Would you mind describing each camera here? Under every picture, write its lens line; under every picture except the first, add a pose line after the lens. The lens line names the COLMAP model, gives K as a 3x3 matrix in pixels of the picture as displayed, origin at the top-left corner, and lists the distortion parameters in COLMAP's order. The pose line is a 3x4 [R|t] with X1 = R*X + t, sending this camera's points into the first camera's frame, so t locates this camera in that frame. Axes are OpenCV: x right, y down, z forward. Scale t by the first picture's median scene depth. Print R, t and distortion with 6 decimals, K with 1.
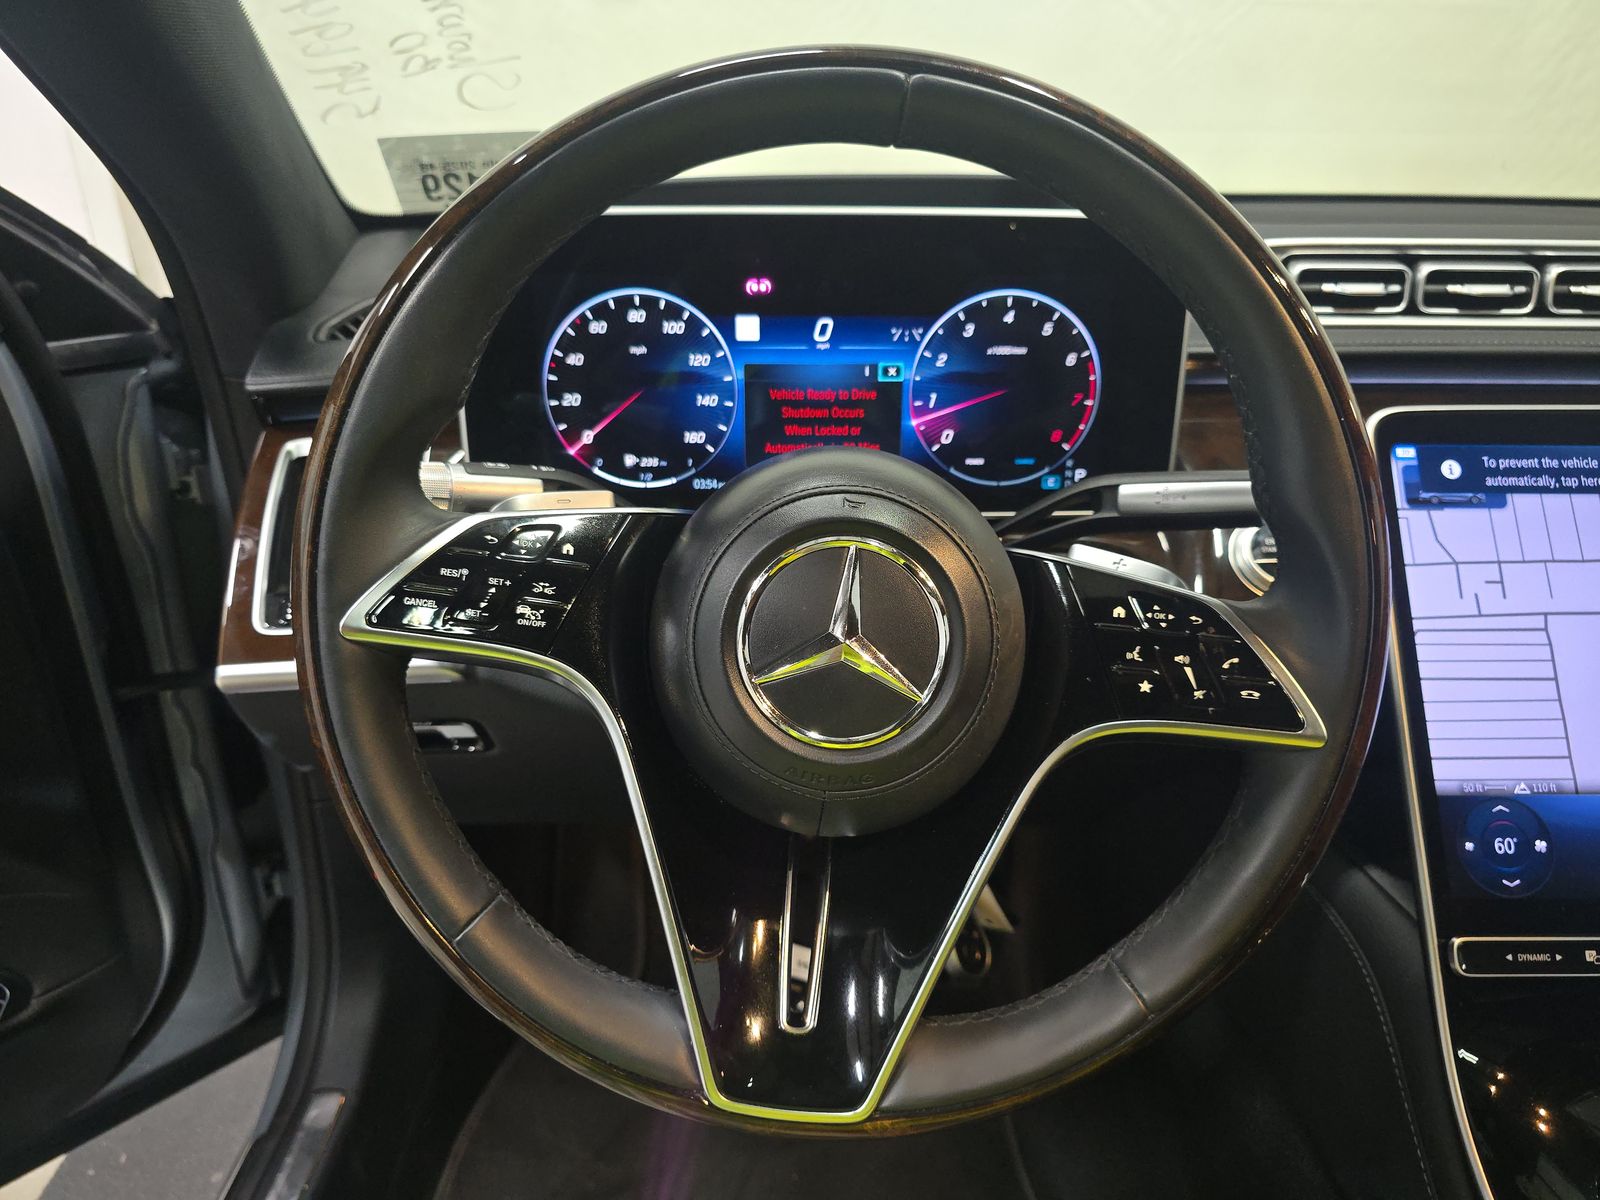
lens RADIAL K [[1036.6, 0, 800.0], [0, 1036.6, 600.0], [0, 0, 1]] dist [0.016310, -0.018523]
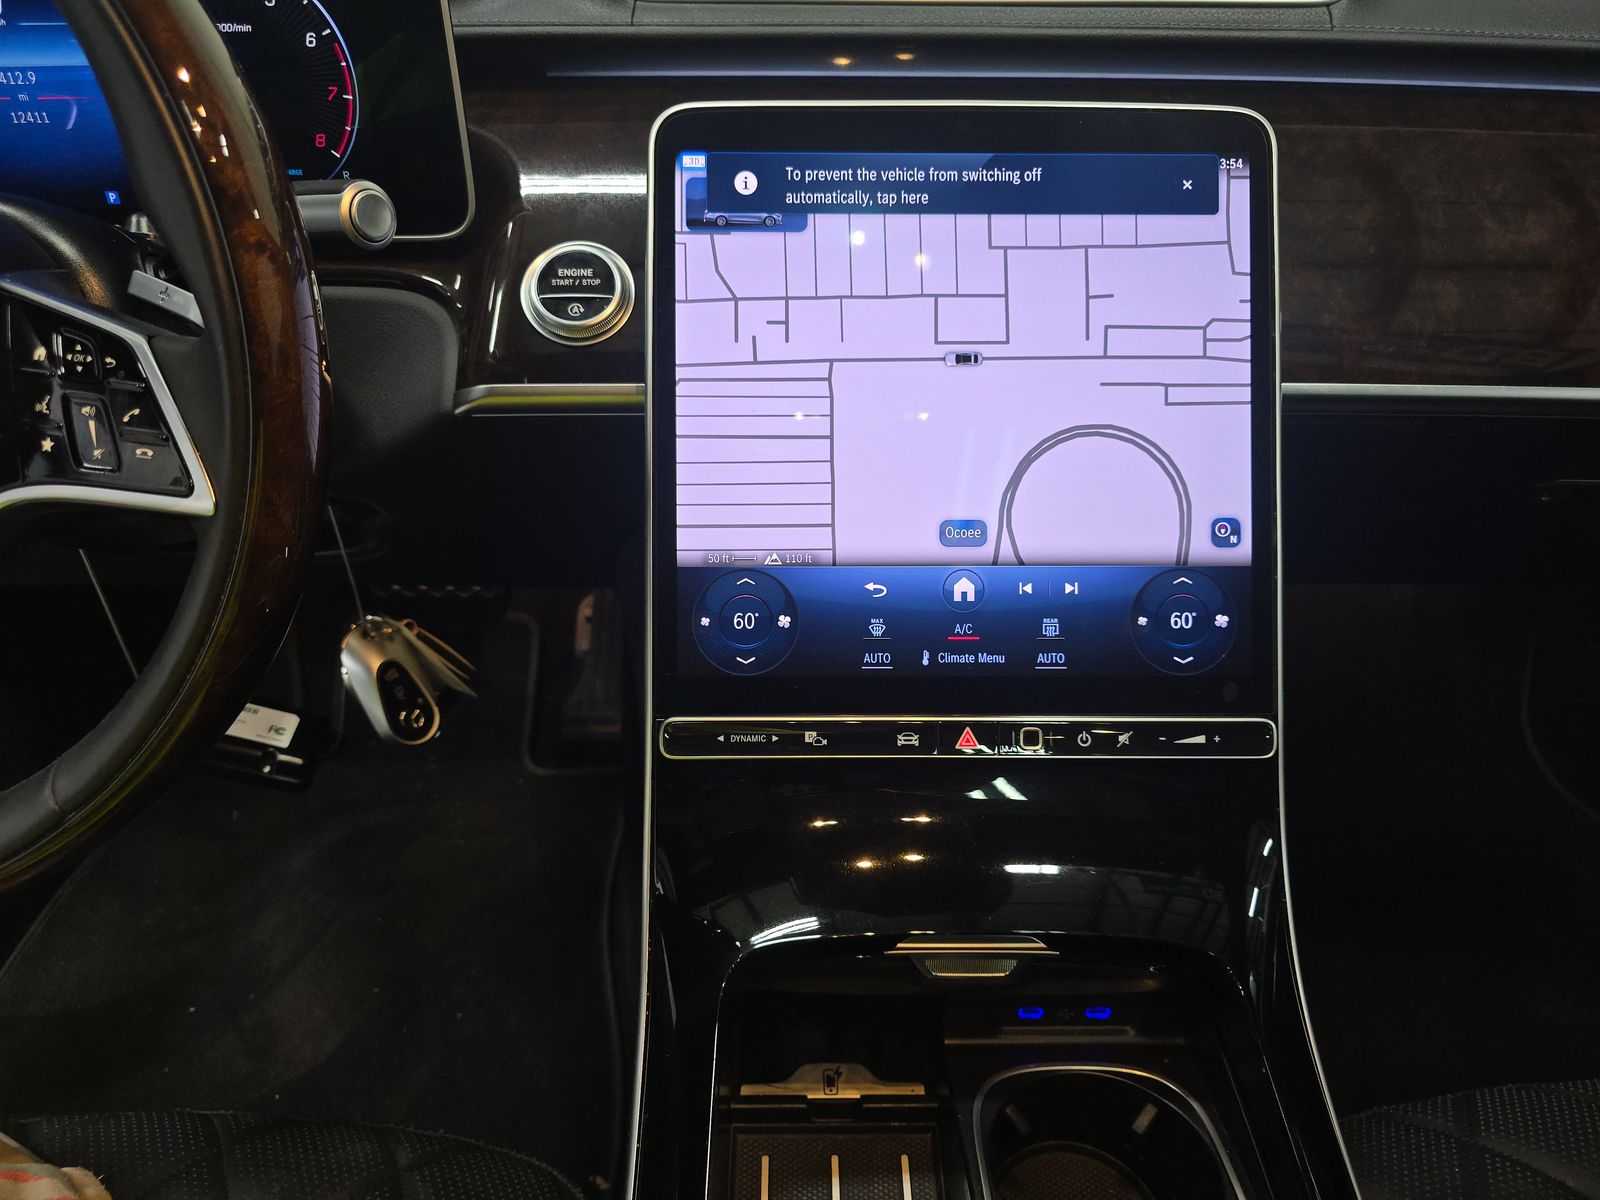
lens RADIAL K [[1036.6, 0, 800.0], [0, 1036.6, 600.0], [0, 0, 1]] dist [0.016310, -0.018523]
pose [[0.999947, 0.003897, -0.009481, 0.691368], [-0.001609, 0.973132, 0.230243, 0.008504], [0.010124, -0.230216, 0.973087, 0.113690]]
